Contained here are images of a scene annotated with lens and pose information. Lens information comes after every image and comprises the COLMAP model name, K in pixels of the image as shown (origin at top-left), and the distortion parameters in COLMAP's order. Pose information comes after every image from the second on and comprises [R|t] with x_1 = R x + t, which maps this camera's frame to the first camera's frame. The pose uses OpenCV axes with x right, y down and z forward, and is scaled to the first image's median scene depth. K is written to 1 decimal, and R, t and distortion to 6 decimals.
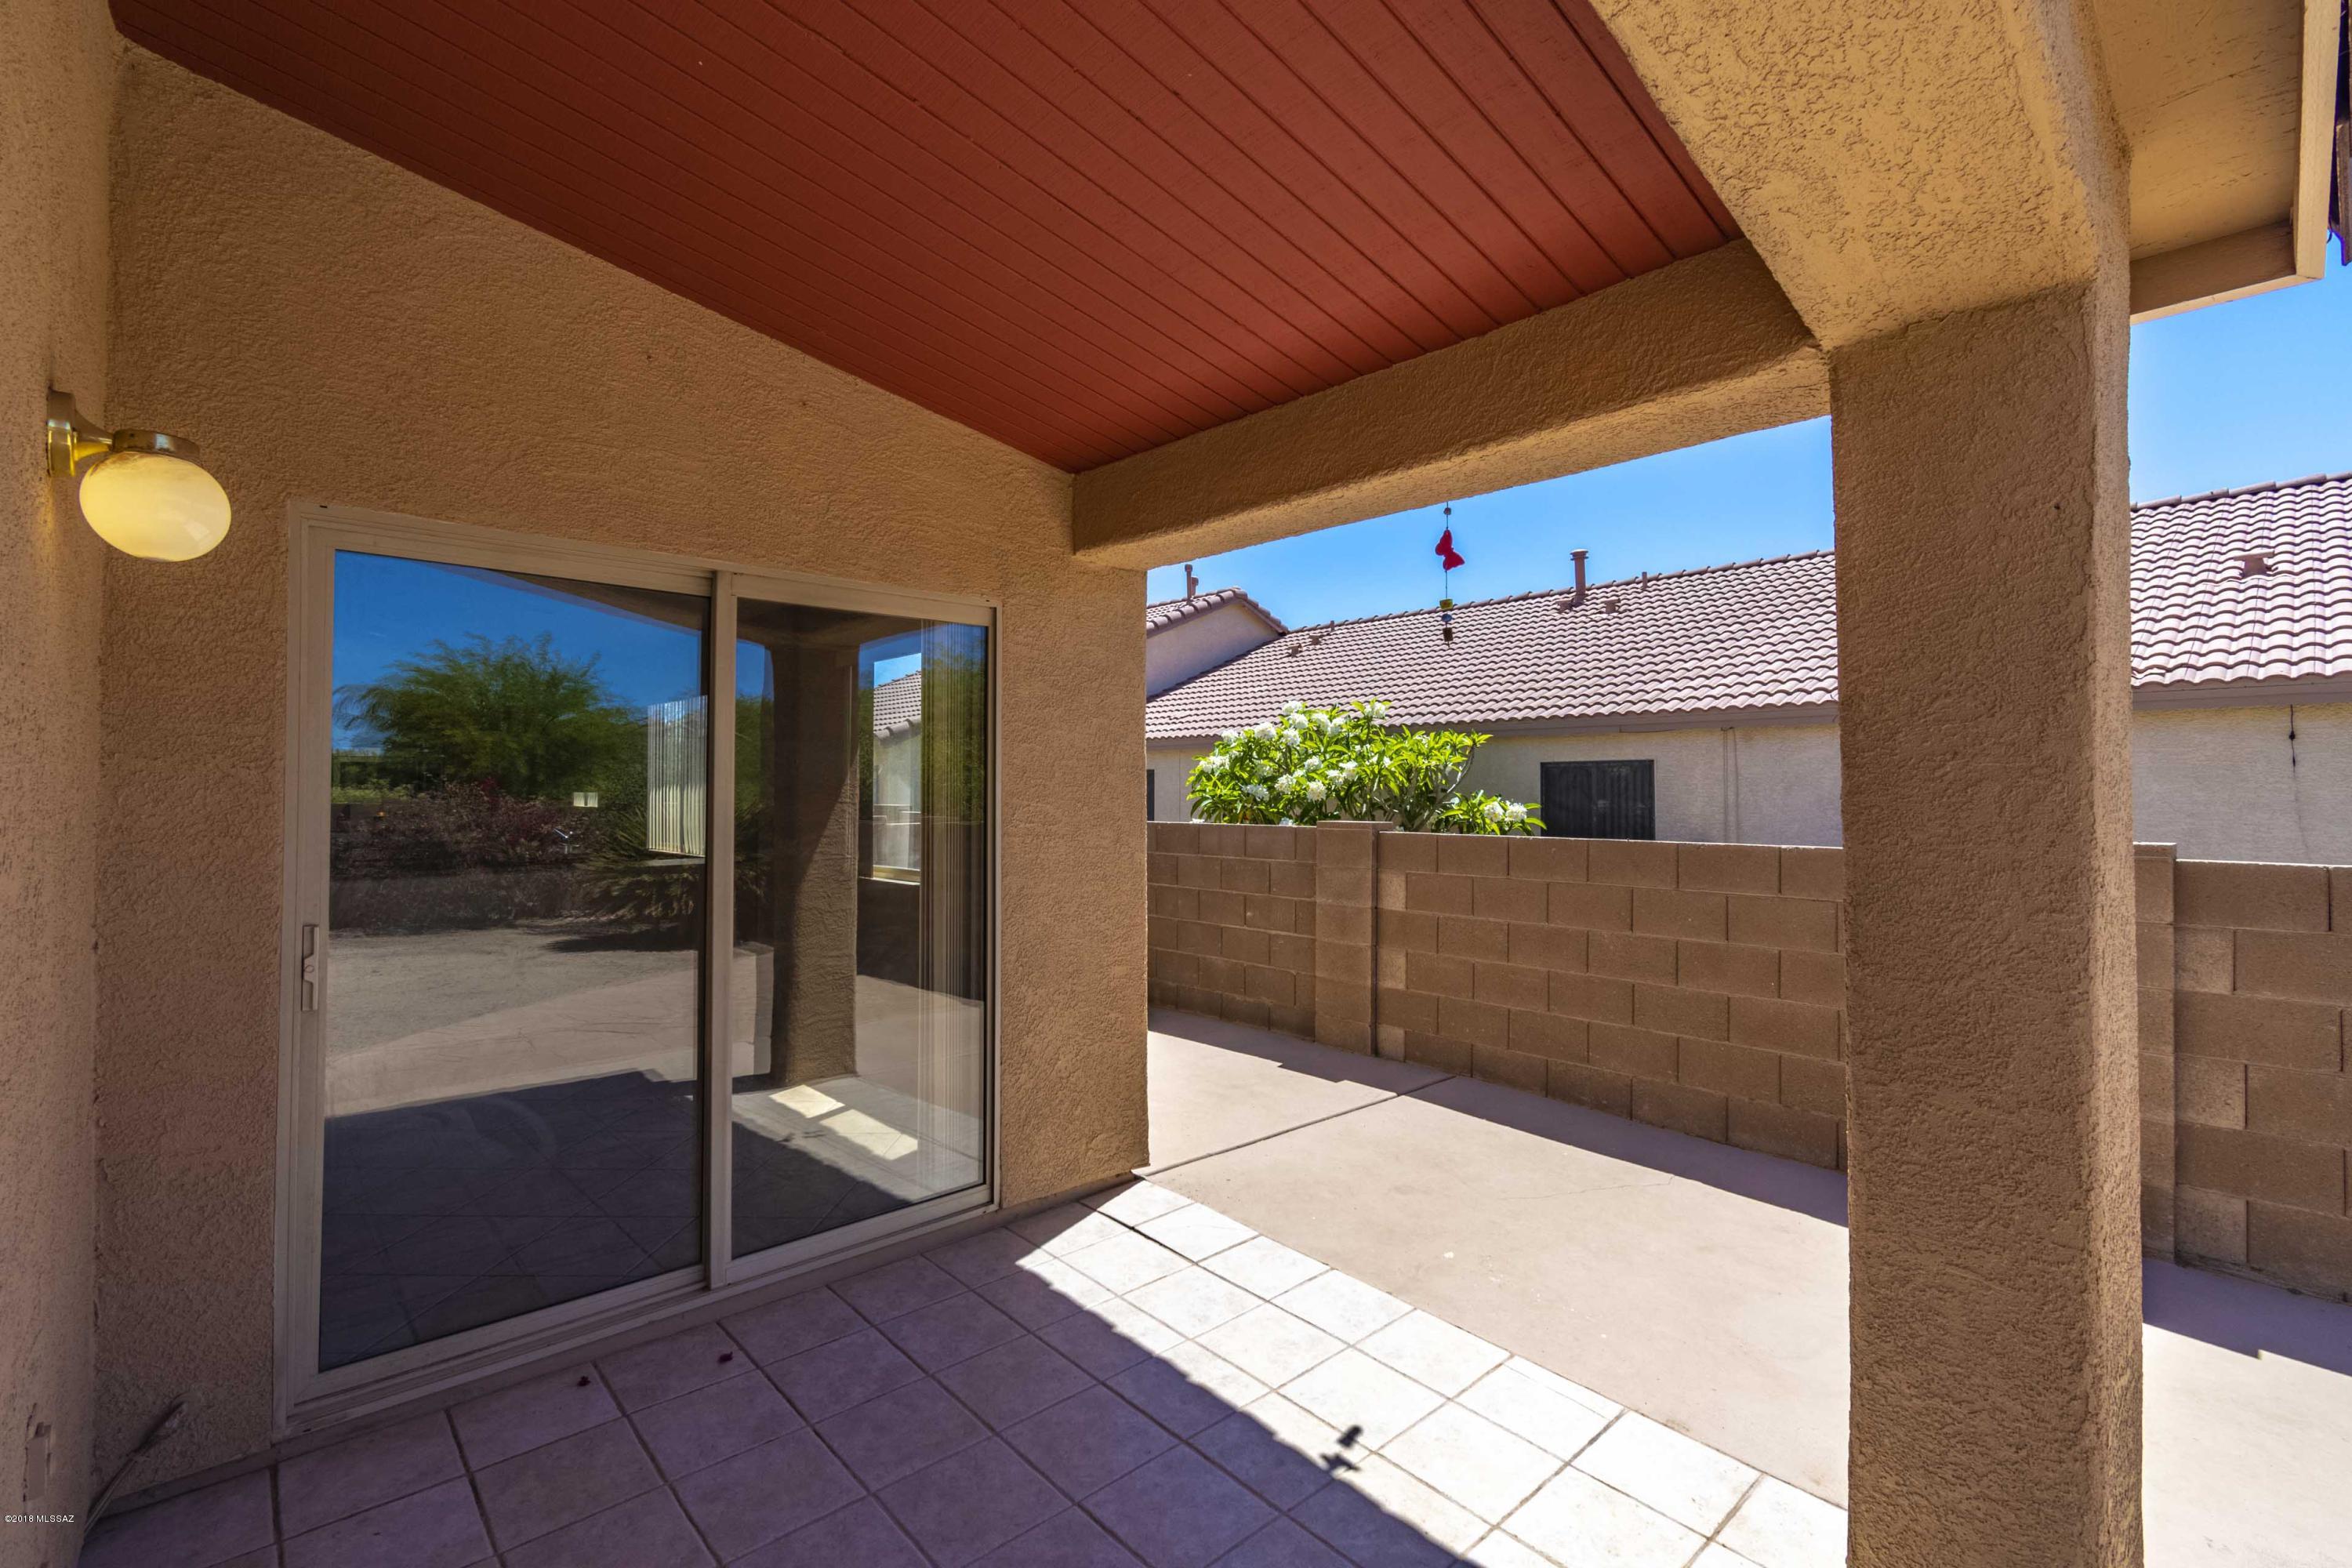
lens RADIAL K [[1036.8, 0, 1172.9], [0, 1036.8, 790.7], [0, 0, 1]] dist [0.012627, -0.004776]
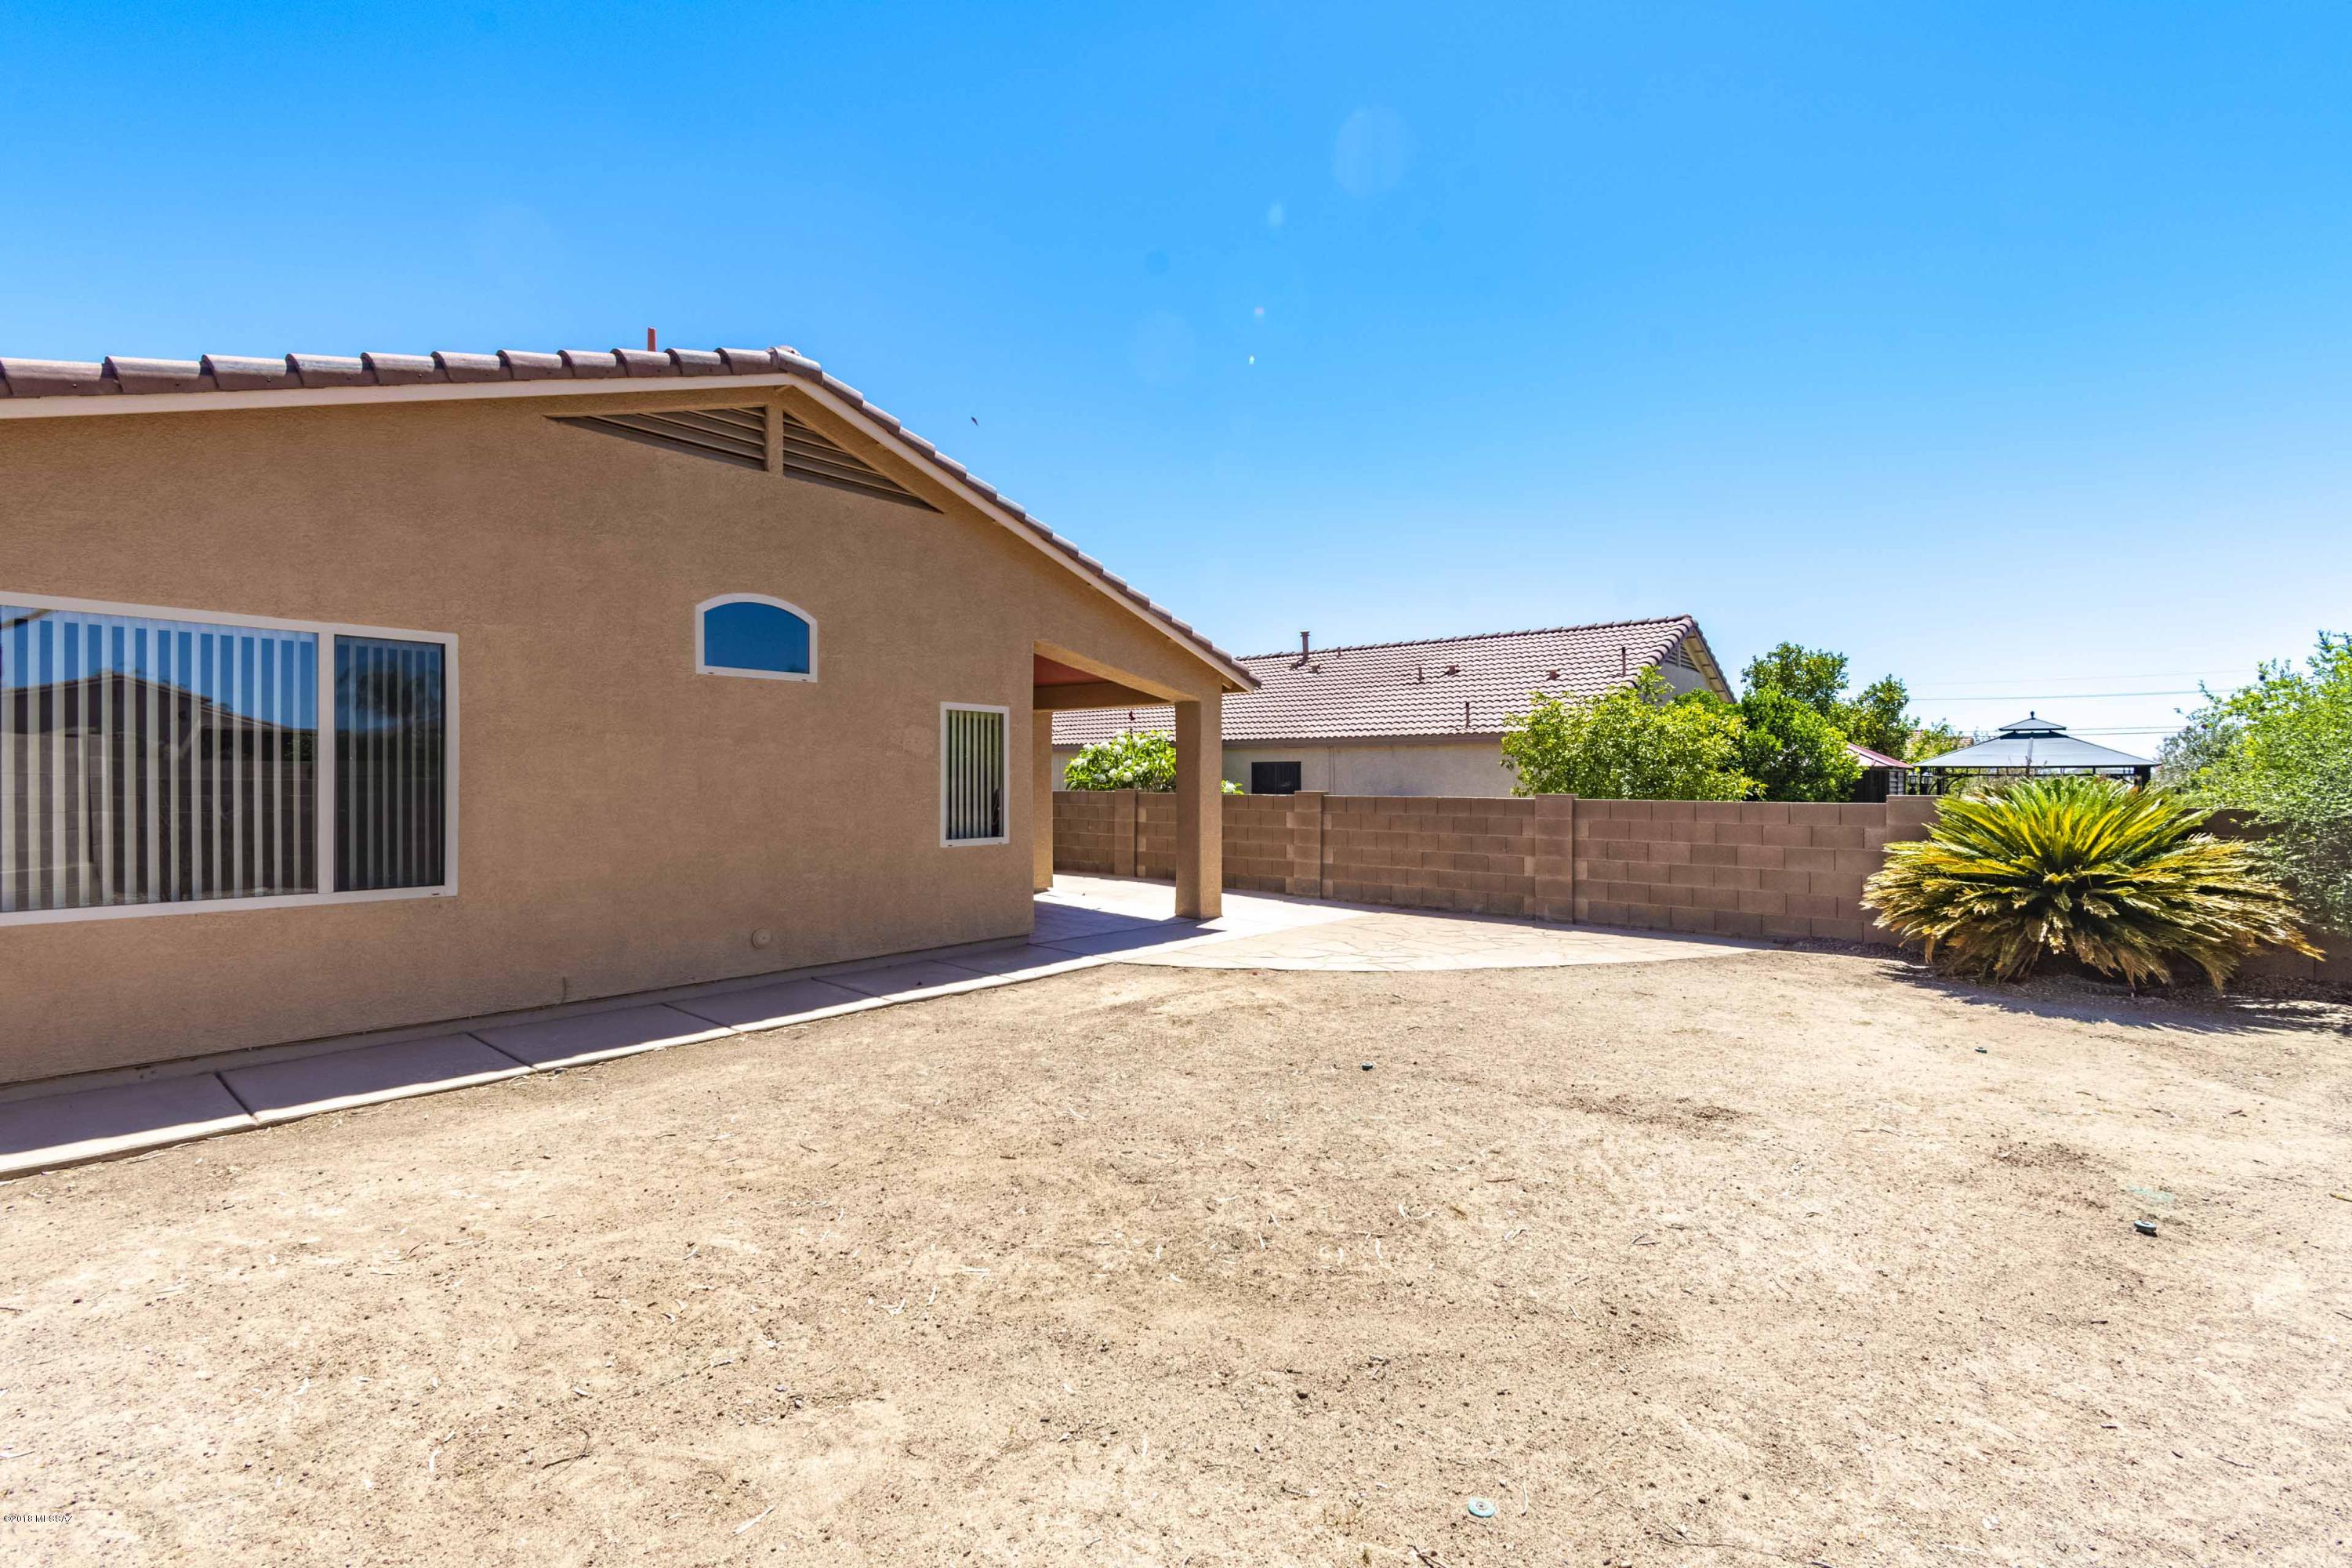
lens RADIAL K [[1036.8, 0, 1173.5], [0, 1036.8, 785.5], [0, 0, 1]] dist [0.012627, -0.004776]
pose [[0.992734, 0.003490, 0.120278, -0.019651], [-0.005035, 0.999909, 0.012546, -0.009192], [-0.120223, -0.013060, 0.992661, -1.059663]]
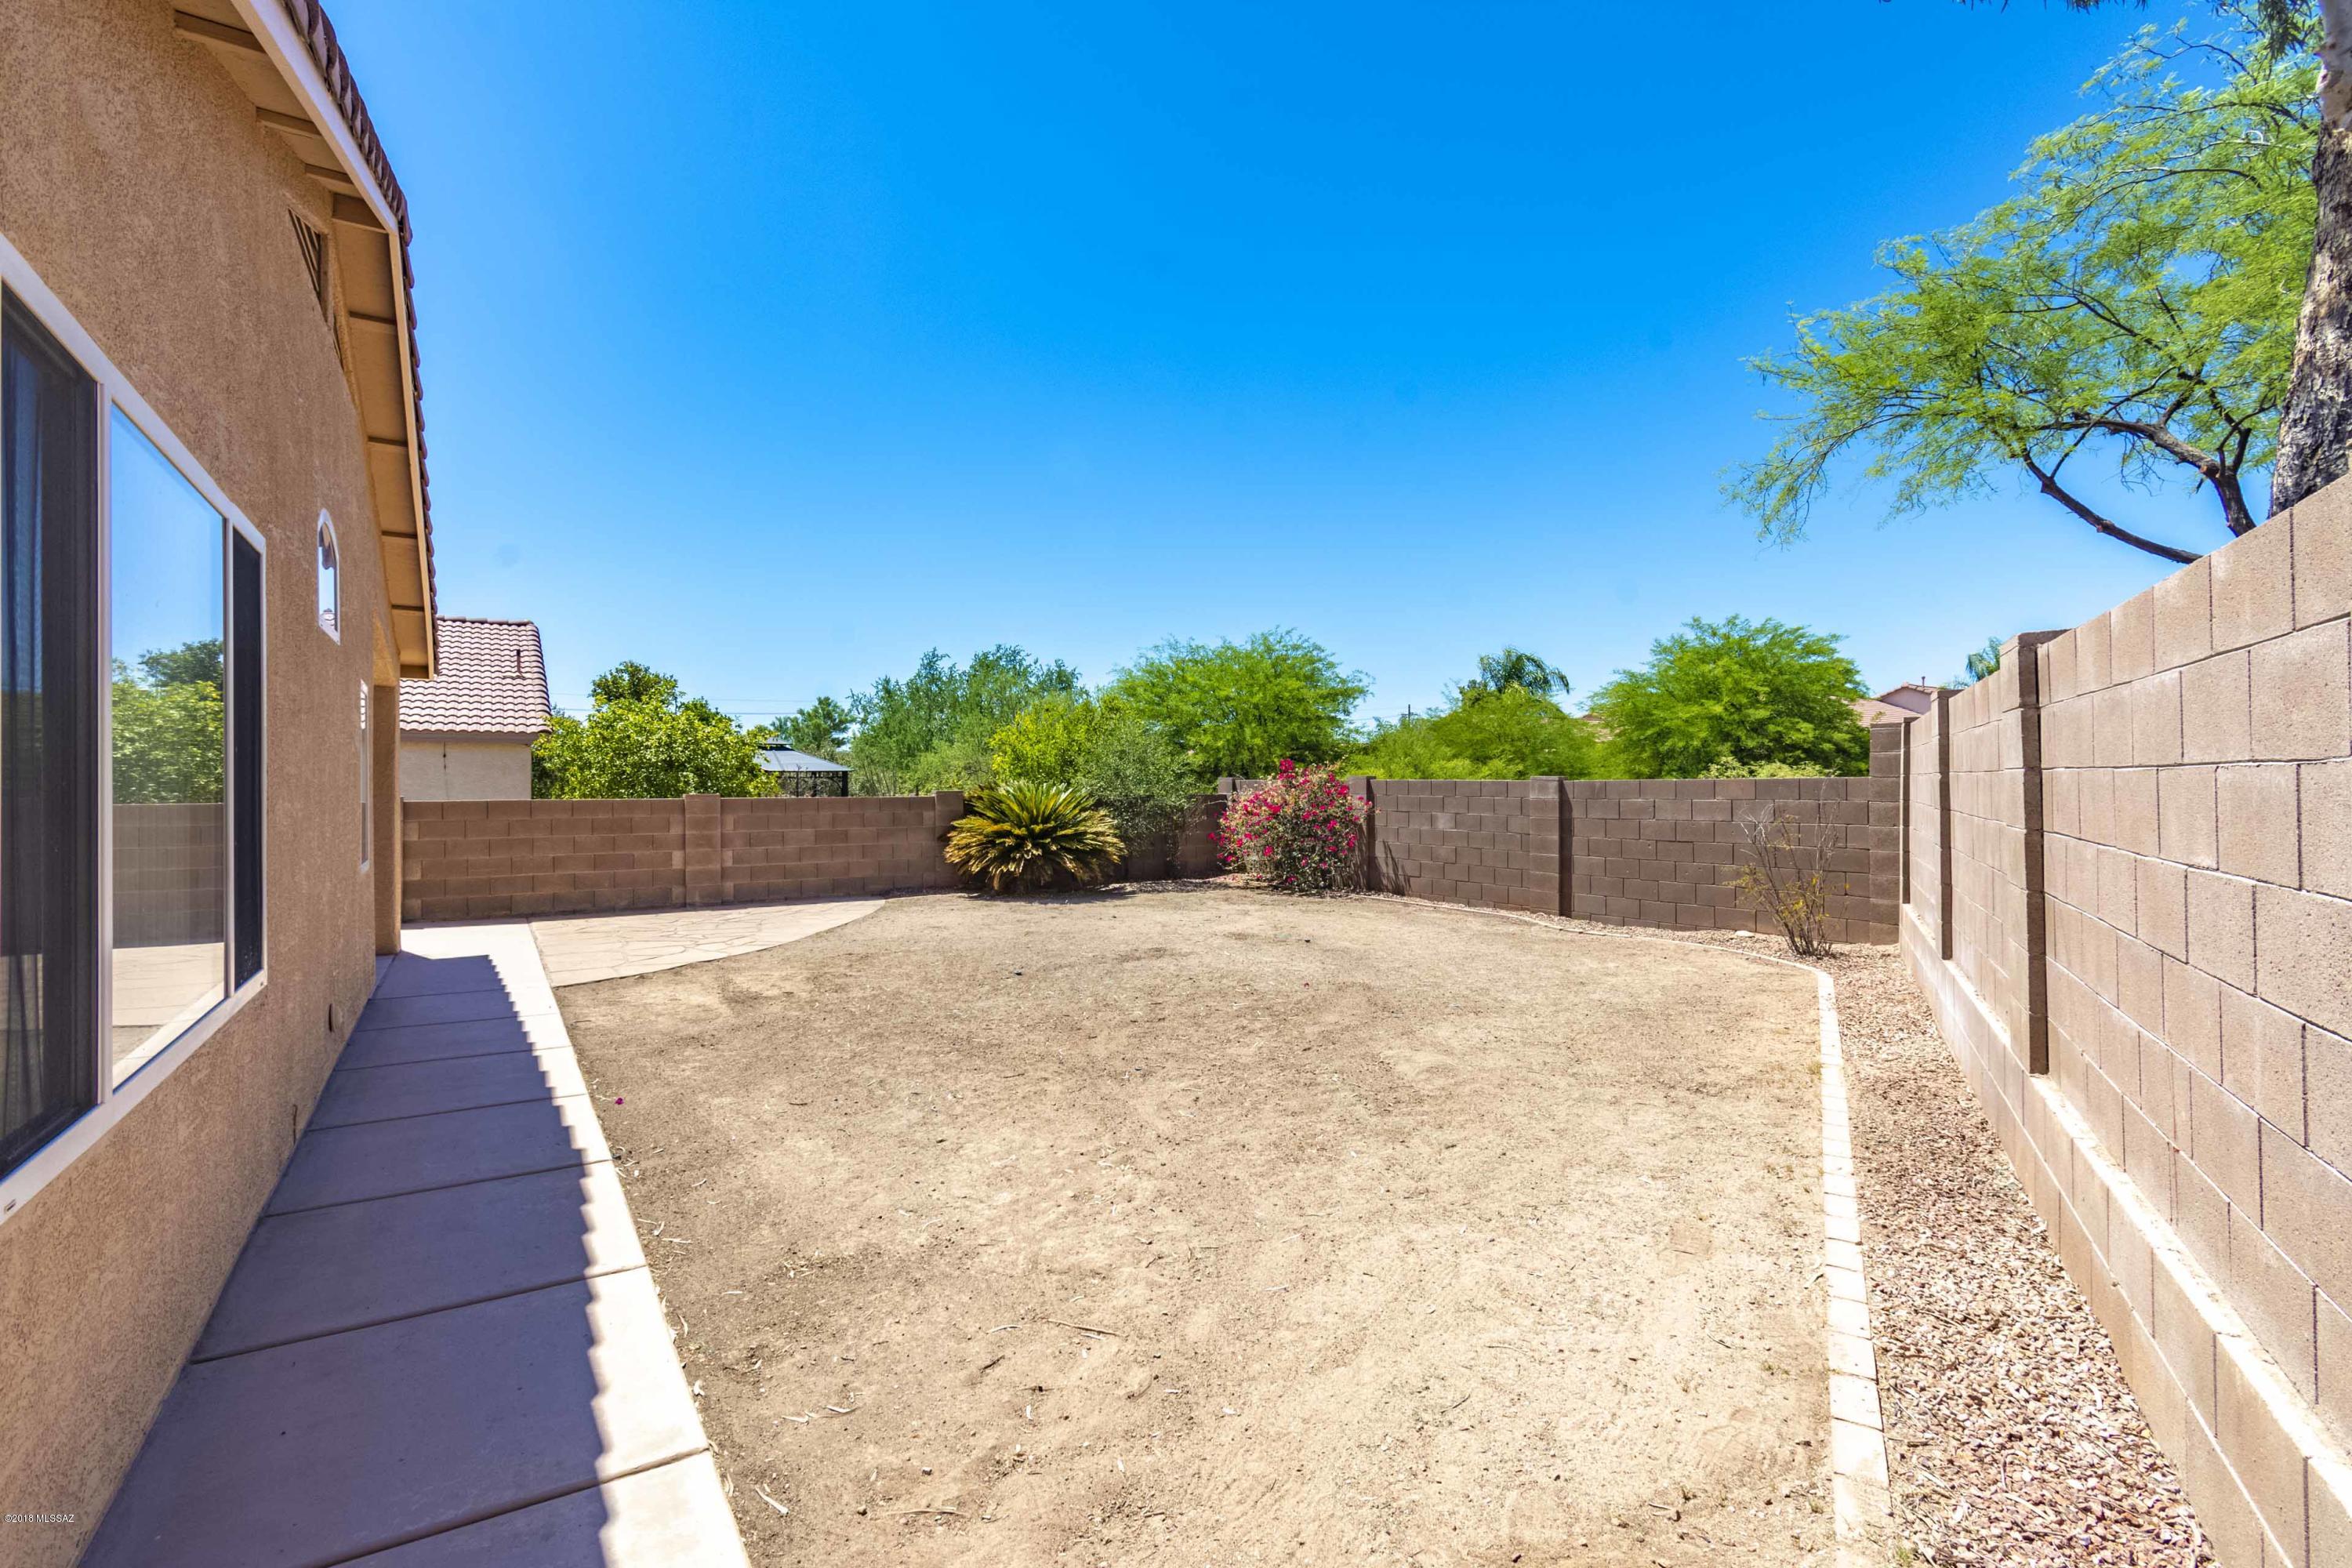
lens RADIAL K [[1036.8, 0, 1180.5], [0, 1036.8, 789.2], [0, 0, 1]] dist [0.012627, -0.004776]
pose [[0.151403, -0.005379, 0.988457, -0.736926], [-0.006041, 0.999961, 0.006367, -0.005562], [-0.988454, -0.006936, 0.151365, -0.737551]]
